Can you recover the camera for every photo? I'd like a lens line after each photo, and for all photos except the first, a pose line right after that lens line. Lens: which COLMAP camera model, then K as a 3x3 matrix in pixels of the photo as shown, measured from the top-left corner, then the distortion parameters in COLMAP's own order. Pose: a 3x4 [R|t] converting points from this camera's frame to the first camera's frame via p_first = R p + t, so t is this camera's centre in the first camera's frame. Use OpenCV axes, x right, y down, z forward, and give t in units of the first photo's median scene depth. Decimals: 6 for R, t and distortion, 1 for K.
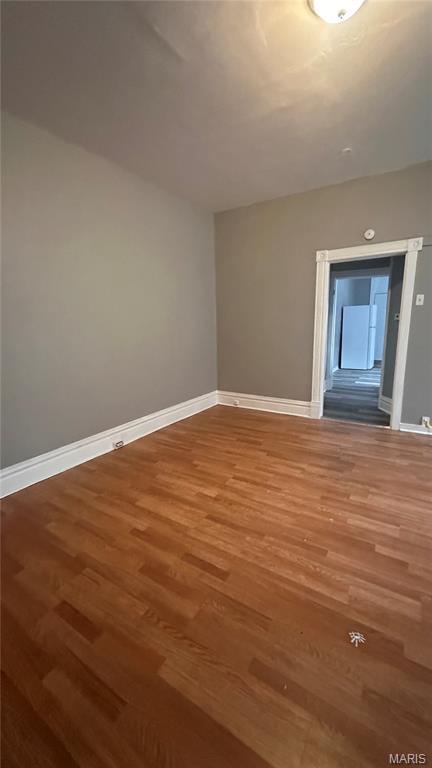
lens RADIAL K [[305.1, 0, 218.8], [0, 305.1, 385.4], [0, 0, 1]] dist [-0.009539, 0.000584]
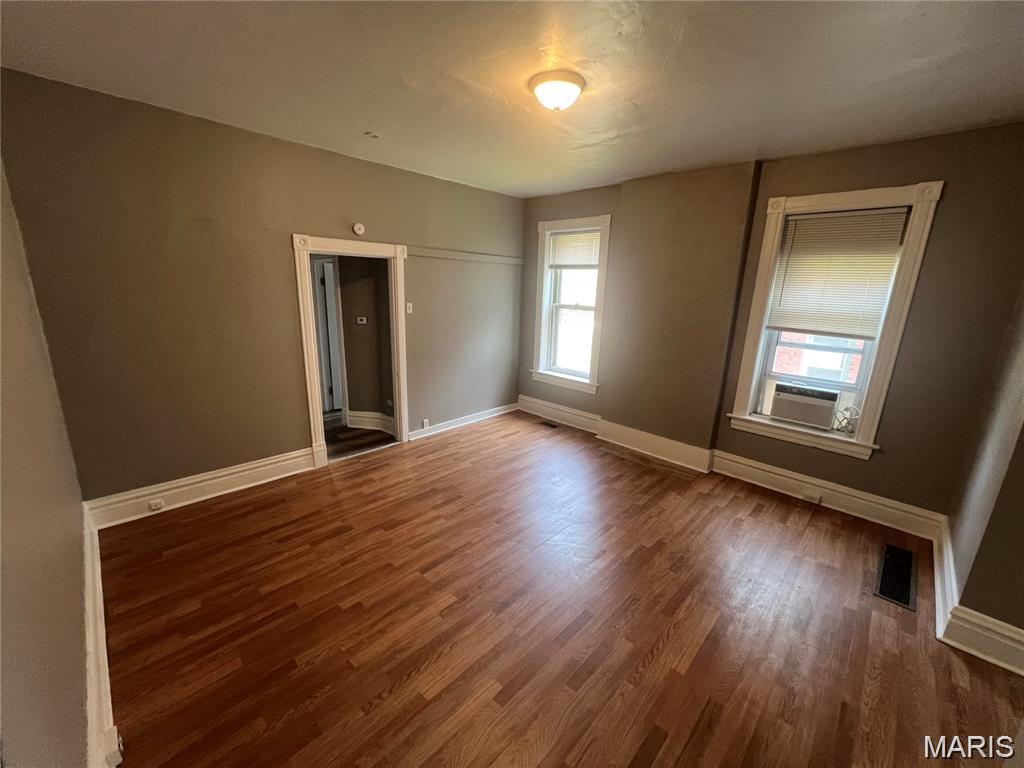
lens RADIAL K [[404.3, 0, 516.7], [0, 404.3, 384.0], [0, 0, 1]] dist [-0.003282, -0.000323]
pose [[0.192962, -0.200577, 0.960487, -0.666281], [0.165350, 0.971531, 0.169664, -0.234218], [-0.967174, 0.126078, 0.220634, 0.455064]]
